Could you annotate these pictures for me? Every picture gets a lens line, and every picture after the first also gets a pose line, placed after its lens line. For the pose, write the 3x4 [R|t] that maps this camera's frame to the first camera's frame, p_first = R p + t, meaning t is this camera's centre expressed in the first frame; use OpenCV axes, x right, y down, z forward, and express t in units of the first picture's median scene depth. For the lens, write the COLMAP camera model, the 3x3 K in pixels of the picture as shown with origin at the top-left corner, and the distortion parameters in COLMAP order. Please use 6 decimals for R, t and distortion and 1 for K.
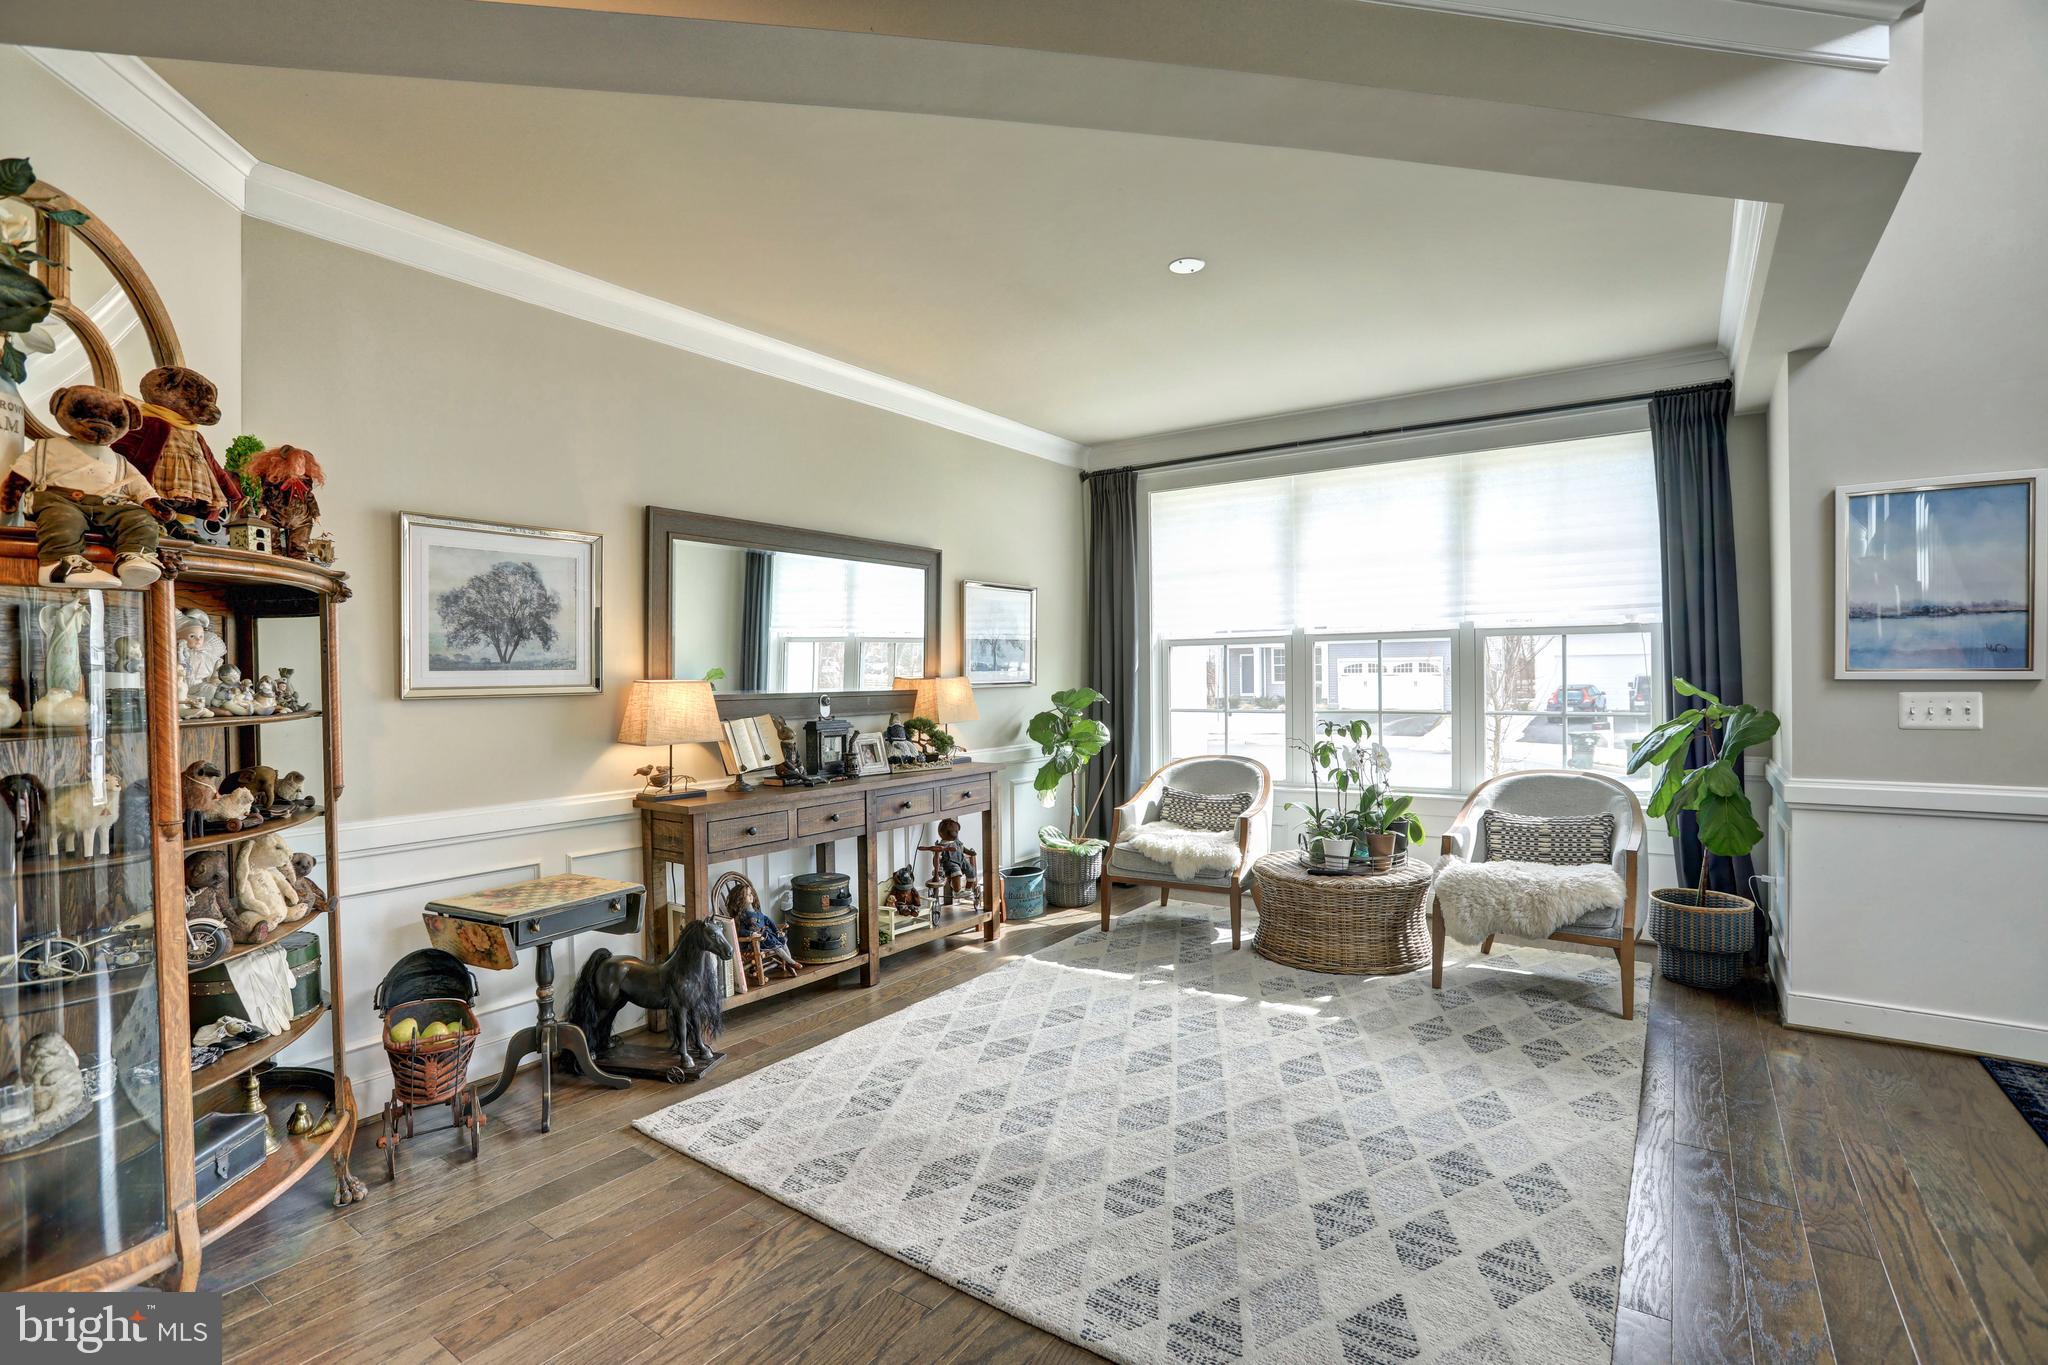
lens RADIAL K [[957.1, 0, 1027.1], [0, 957.1, 679.2], [0, 0, 1]] dist [-0.084900, 0.039628]
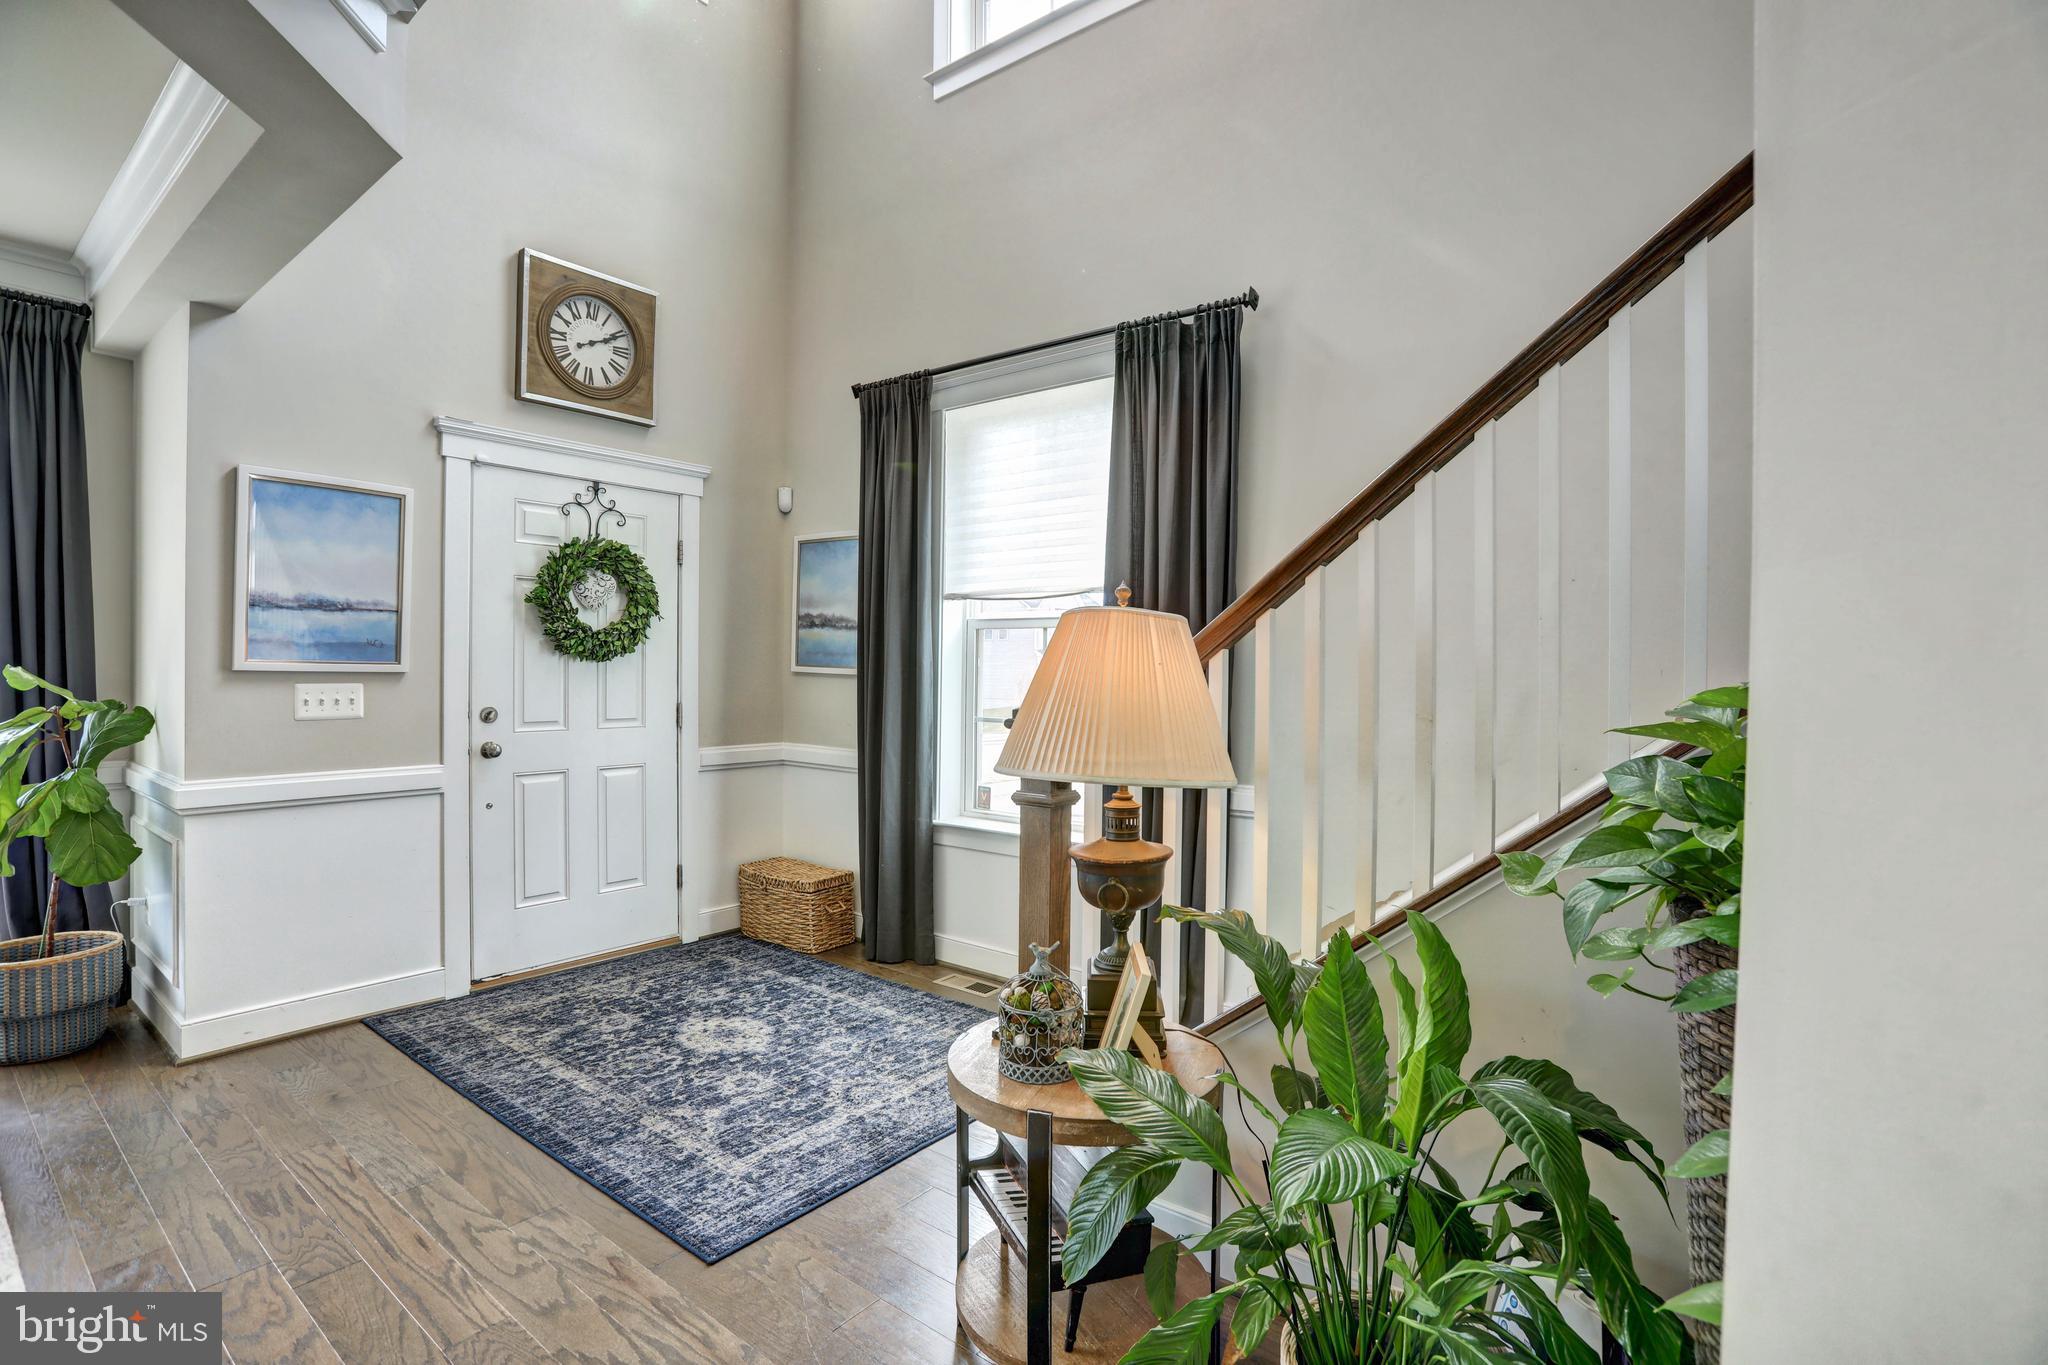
lens RADIAL K [[949.1, 0, 1033.8], [0, 949.1, 681.2], [0, 0, 1]] dist [-0.080708, 0.038283]
pose [[0.043568, -0.000924, 0.999050, -0.006900], [-0.008839, 0.999960, 0.001310, 0.002368], [-0.999011, -0.008888, 0.043558, 0.134683]]
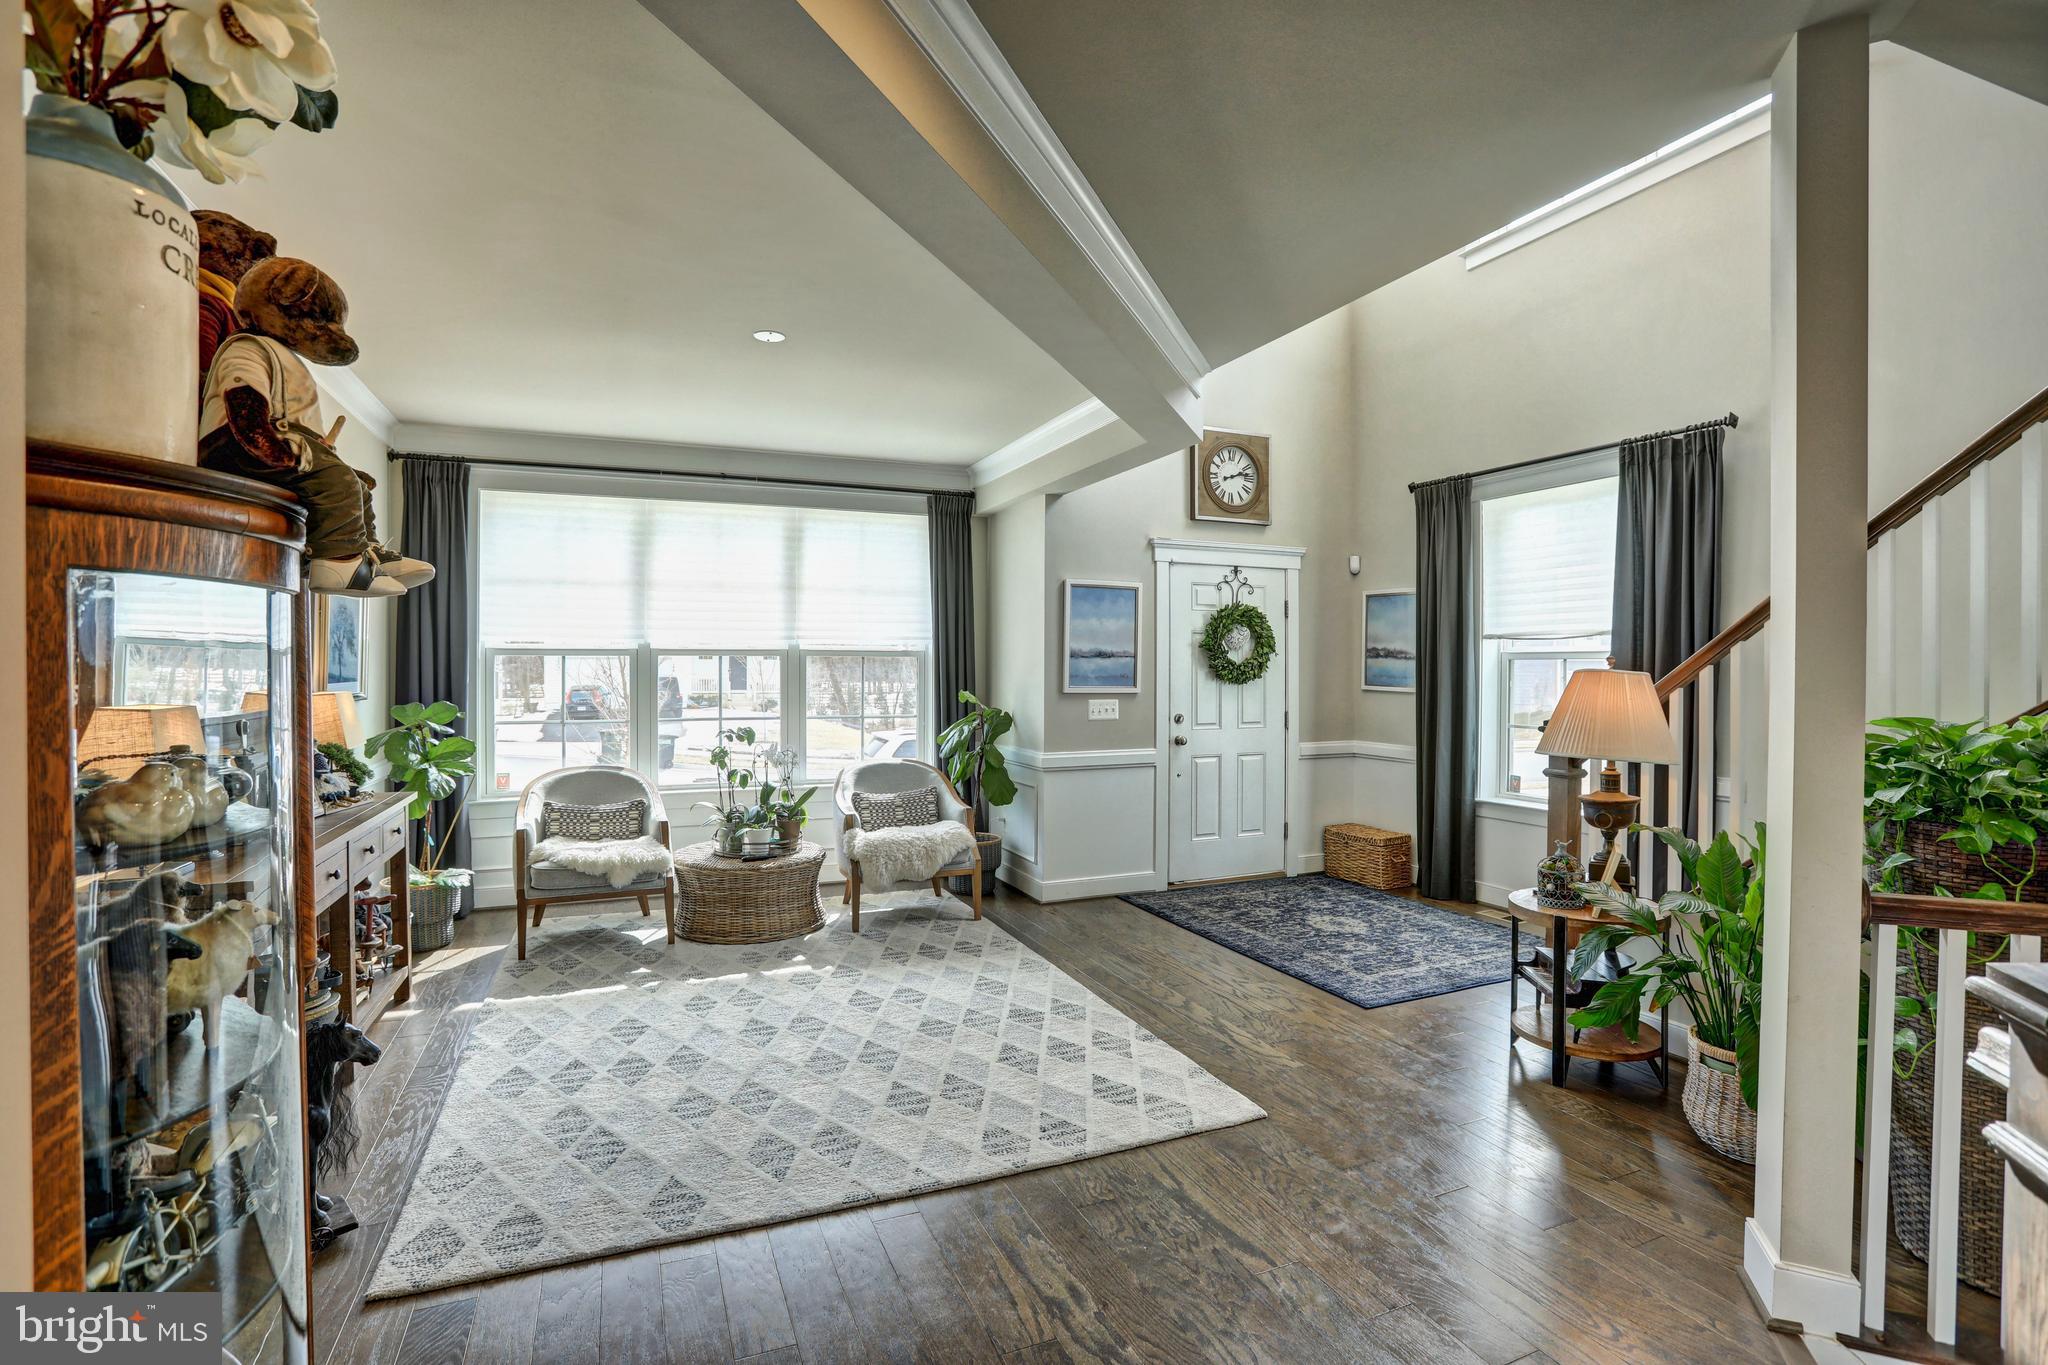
lens RADIAL K [[949.1, 0, 1033.8], [0, 949.1, 681.2], [0, 0, 1]] dist [-0.080708, 0.038283]
pose [[0.525143, 0.001813, 0.851012, -0.578615], [-0.005332, 0.999985, 0.001159, -0.020646], [-0.850997, -0.005146, 0.525145, 0.114947]]
